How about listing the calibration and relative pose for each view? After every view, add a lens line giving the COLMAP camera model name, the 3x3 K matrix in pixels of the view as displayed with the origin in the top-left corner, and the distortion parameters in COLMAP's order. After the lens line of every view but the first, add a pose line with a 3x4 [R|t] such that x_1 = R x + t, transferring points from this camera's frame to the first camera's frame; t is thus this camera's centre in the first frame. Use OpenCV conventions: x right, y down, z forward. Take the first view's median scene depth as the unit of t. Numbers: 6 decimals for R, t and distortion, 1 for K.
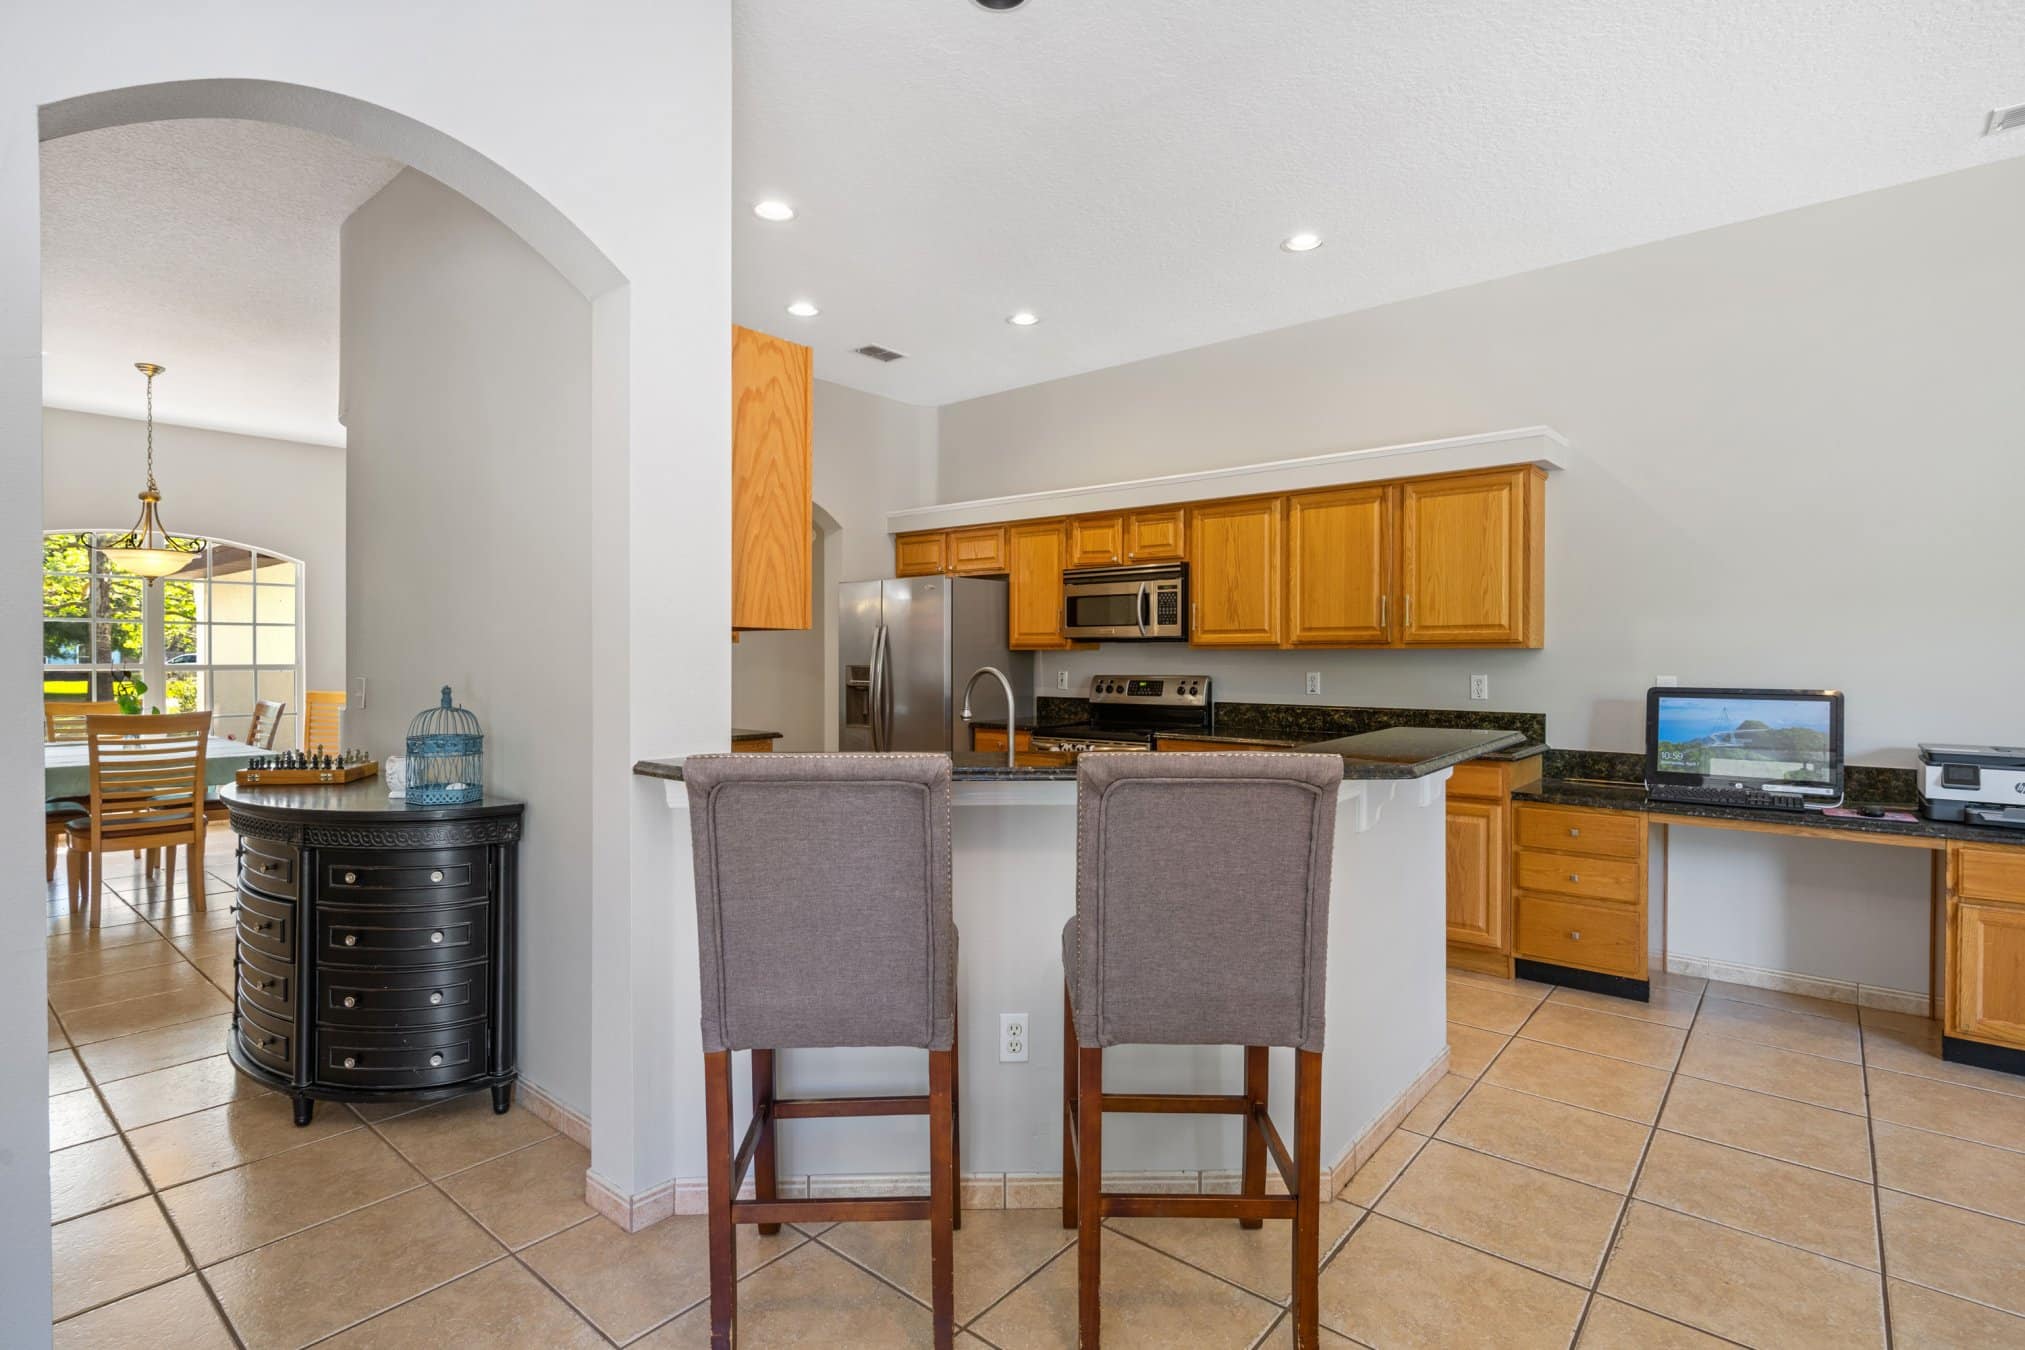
lens RADIAL K [[983.1, 0, 1005.4], [0, 983.1, 671.0], [0, 0, 1]] dist [0.003209, 0.000139]
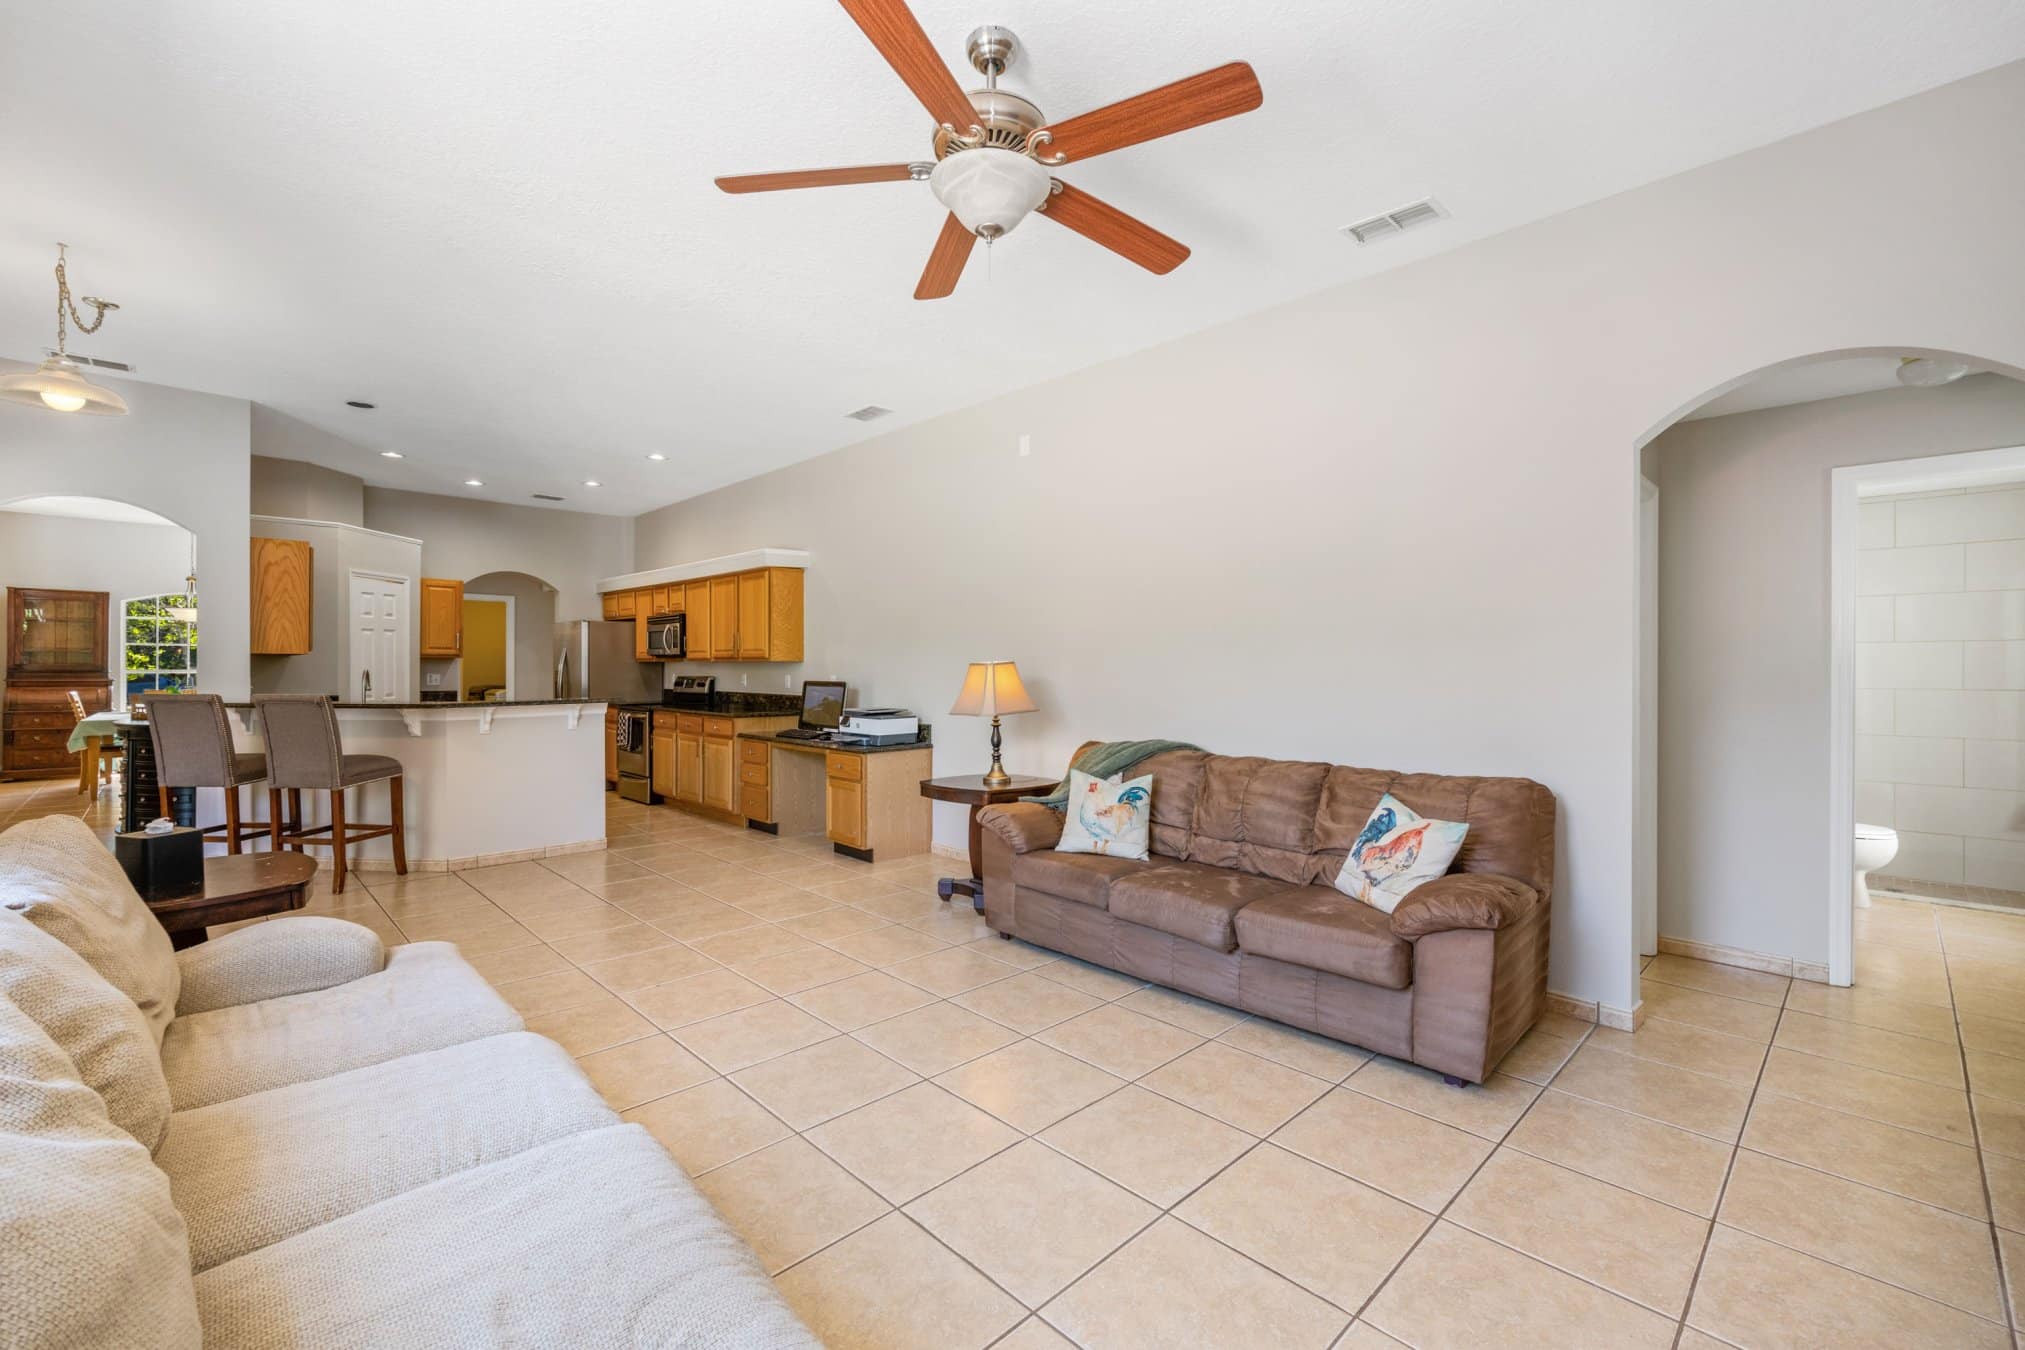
lens RADIAL K [[870.6, 0, 1019.4], [0, 870.6, 669.9], [0, 0, 1]] dist [0.001551, 0.000027]
pose [[0.996804, 0.001299, -0.079879, 0.932230], [-0.002057, 0.999954, -0.009415, 0.007003], [0.079863, 0.009549, 0.996760, -0.552965]]
